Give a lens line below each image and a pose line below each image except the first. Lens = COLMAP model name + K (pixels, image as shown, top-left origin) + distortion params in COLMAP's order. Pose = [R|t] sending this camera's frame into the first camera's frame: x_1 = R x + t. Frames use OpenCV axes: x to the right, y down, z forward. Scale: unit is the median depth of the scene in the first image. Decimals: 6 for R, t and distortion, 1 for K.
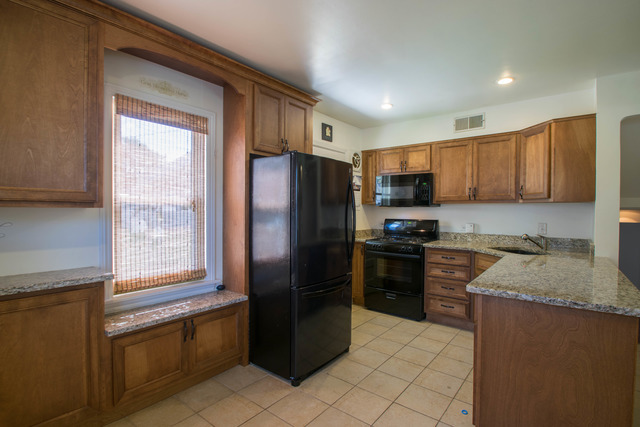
lens RADIAL K [[315.4, 0, 318.0], [0, 315.4, 215.4], [0, 0, 1]] dist [-0.003810, -0.009946]
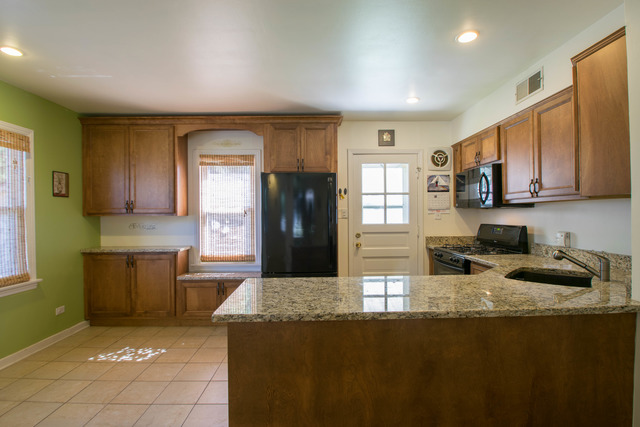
lens RADIAL K [[315.4, 0, 319.4], [0, 315.4, 216.2], [0, 0, 1]] dist [-0.003810, -0.009946]
pose [[0.636331, -0.007209, -0.771383, 1.002609], [-0.000081, 0.999956, -0.009413, -0.001610], [0.771416, 0.006052, 0.636302, 0.281067]]
